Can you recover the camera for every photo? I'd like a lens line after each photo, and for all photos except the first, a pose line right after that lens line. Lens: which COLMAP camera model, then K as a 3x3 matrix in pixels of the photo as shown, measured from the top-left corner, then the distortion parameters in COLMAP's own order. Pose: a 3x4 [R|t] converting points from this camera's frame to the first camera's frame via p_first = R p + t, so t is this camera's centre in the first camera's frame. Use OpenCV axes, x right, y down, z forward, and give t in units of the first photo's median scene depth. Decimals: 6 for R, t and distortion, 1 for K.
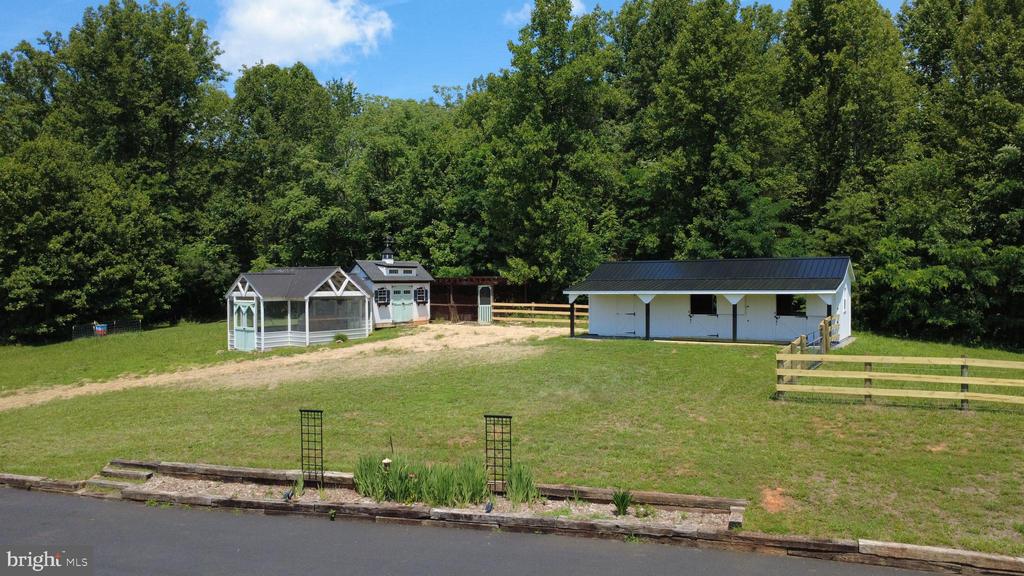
lens RADIAL K [[749.0, 0, 512.5], [0, 749.0, 291.1], [0, 0, 1]] dist [-0.001155, -0.001107]
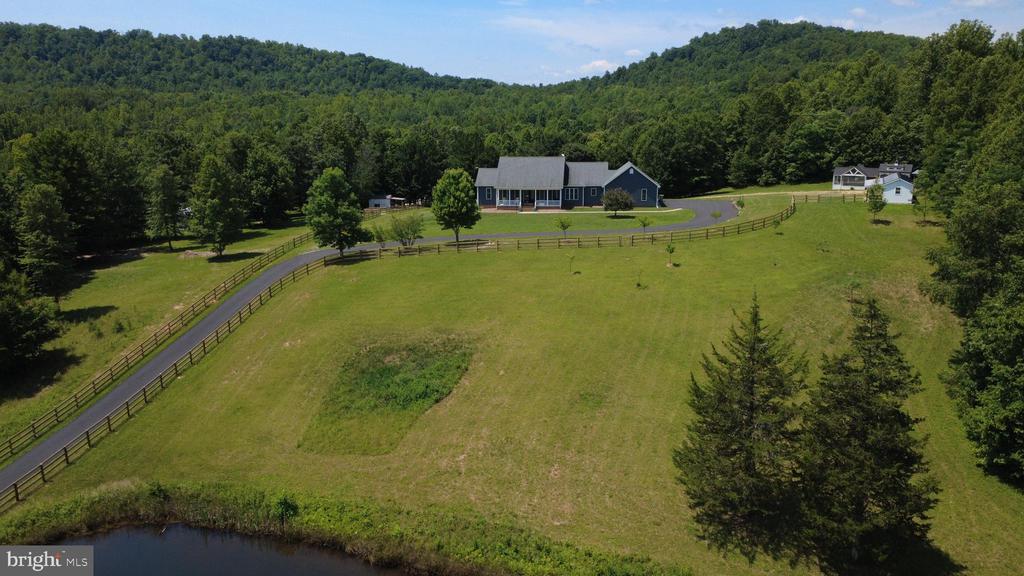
lens RADIAL K [[749.0, 0, 512.5], [0, 749.0, 291.1], [0, 0, 1]] dist [-0.001155, -0.001107]
pose [[0.100159, 0.235737, -0.966642, 2.503173], [-0.008688, 0.971697, 0.236070, -0.226935], [0.994933, -0.015246, 0.099373, -0.714728]]
